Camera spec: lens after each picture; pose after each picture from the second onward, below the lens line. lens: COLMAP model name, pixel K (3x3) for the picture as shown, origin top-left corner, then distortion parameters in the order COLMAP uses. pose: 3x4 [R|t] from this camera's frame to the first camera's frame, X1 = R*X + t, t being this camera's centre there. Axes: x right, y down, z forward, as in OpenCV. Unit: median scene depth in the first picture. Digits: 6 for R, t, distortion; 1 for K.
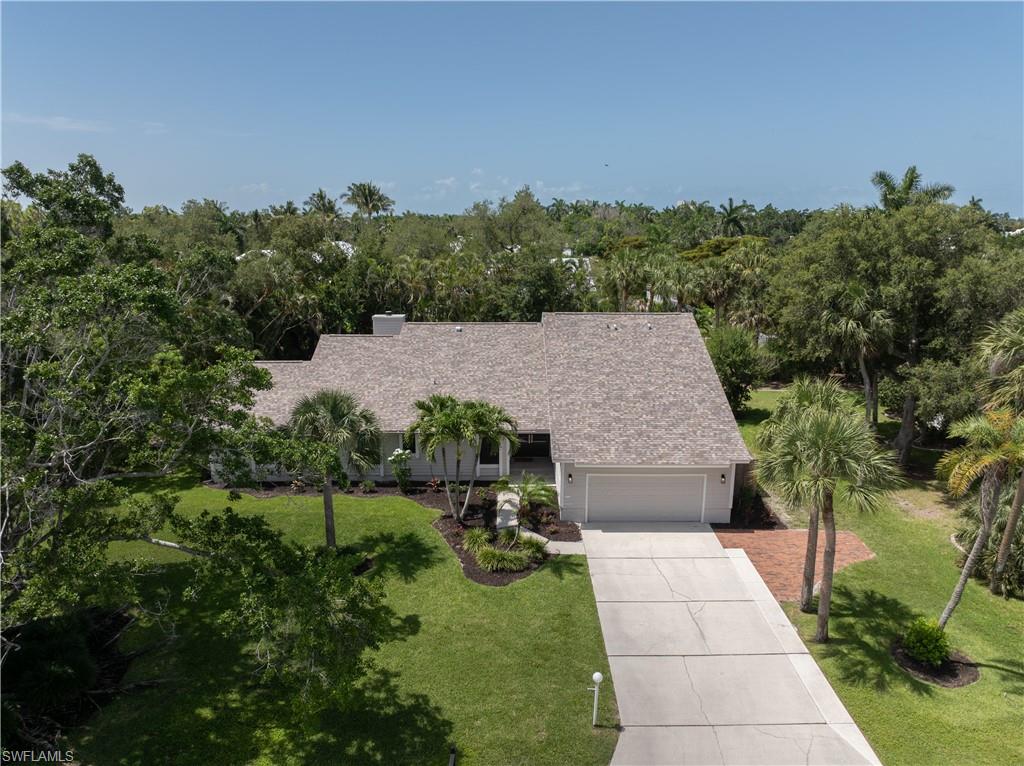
lens RADIAL K [[713.1, 0, 512.0], [0, 713.1, 383.0], [0, 0, 1]] dist [0.003495, 0.001360]
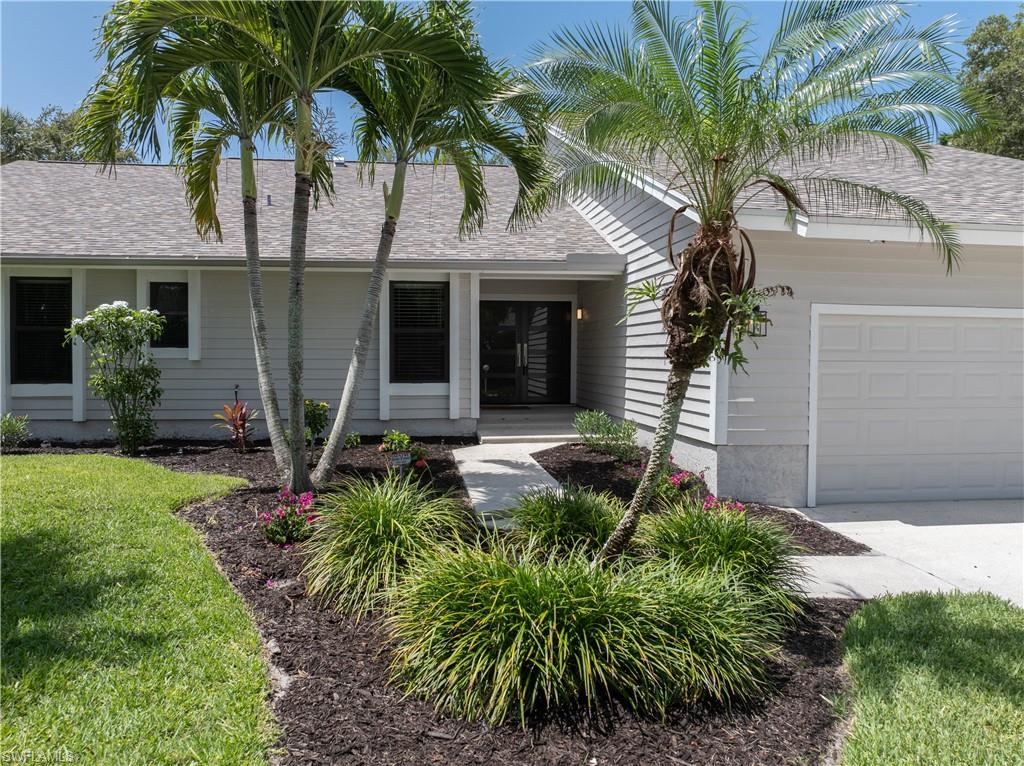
lens RADIAL K [[713.1, 0, 512.0], [0, 713.1, 383.0], [0, 0, 1]] dist [0.003495, 0.001360]
pose [[0.989662, 0.011189, 0.142983, -0.041376], [0.017927, 0.979483, -0.200728, 0.202280], [-0.142296, 0.201216, 0.969156, 0.755508]]
